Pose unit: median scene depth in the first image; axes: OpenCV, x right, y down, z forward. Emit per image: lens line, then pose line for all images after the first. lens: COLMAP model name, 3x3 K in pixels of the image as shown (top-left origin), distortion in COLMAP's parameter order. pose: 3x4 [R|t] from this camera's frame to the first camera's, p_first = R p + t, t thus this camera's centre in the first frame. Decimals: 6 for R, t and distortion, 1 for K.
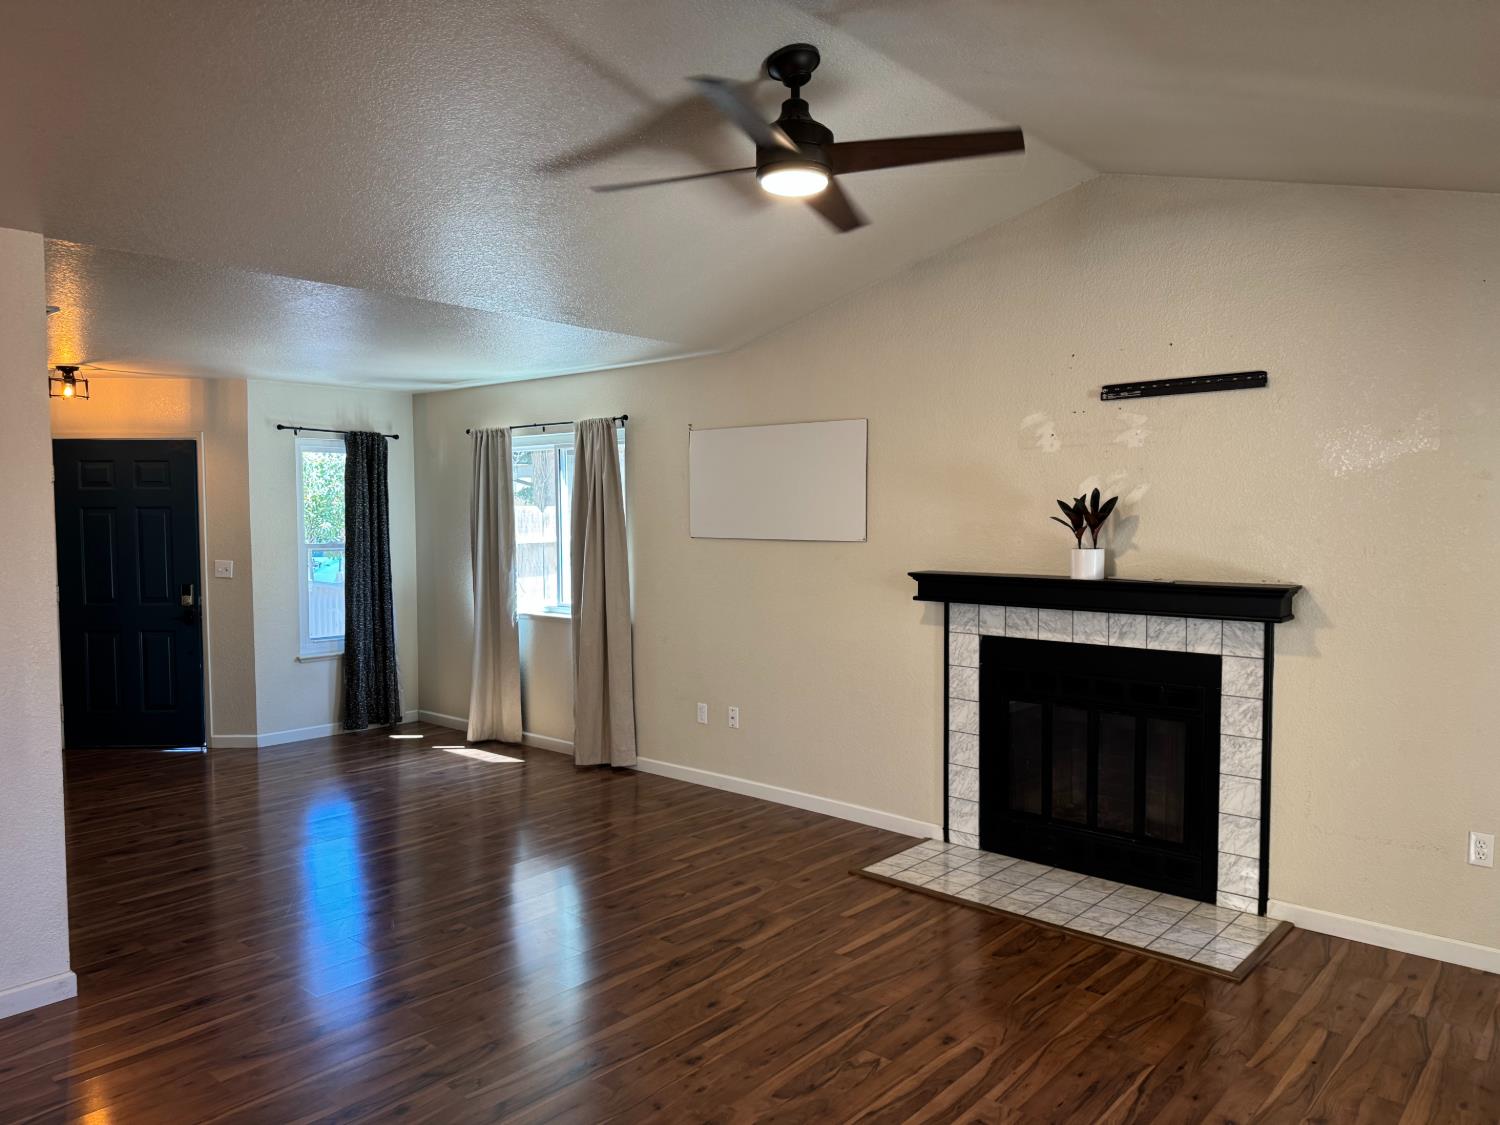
lens RADIAL K [[1052.5, 0, 755.5], [0, 1052.5, 557.8], [0, 0, 1]] dist [-0.000752, -0.002293]
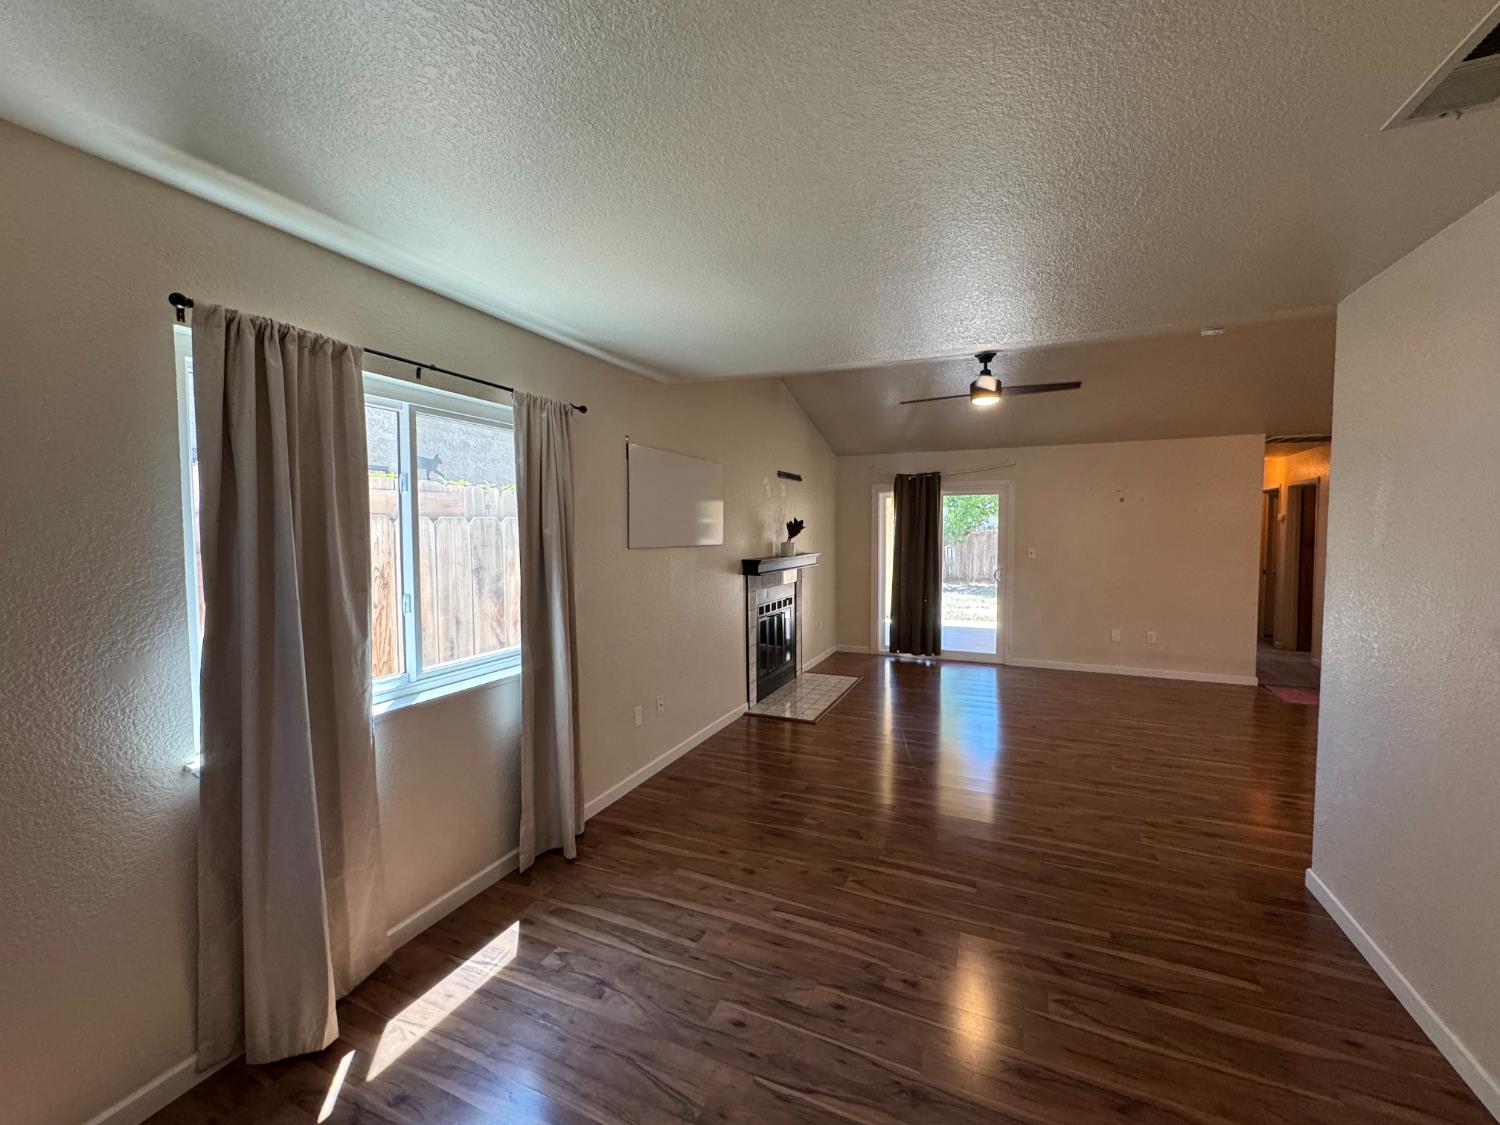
lens RADIAL K [[596.7, 0, 757.7], [0, 596.7, 567.3], [0, 0, 1]] dist [0.004972, 0.000999]
pose [[-0.304227, -0.051317, 0.951216, -1.215815], [0.048897, 0.996390, 0.069393, -0.067931], [-0.951344, 0.067622, -0.300620, 1.981052]]
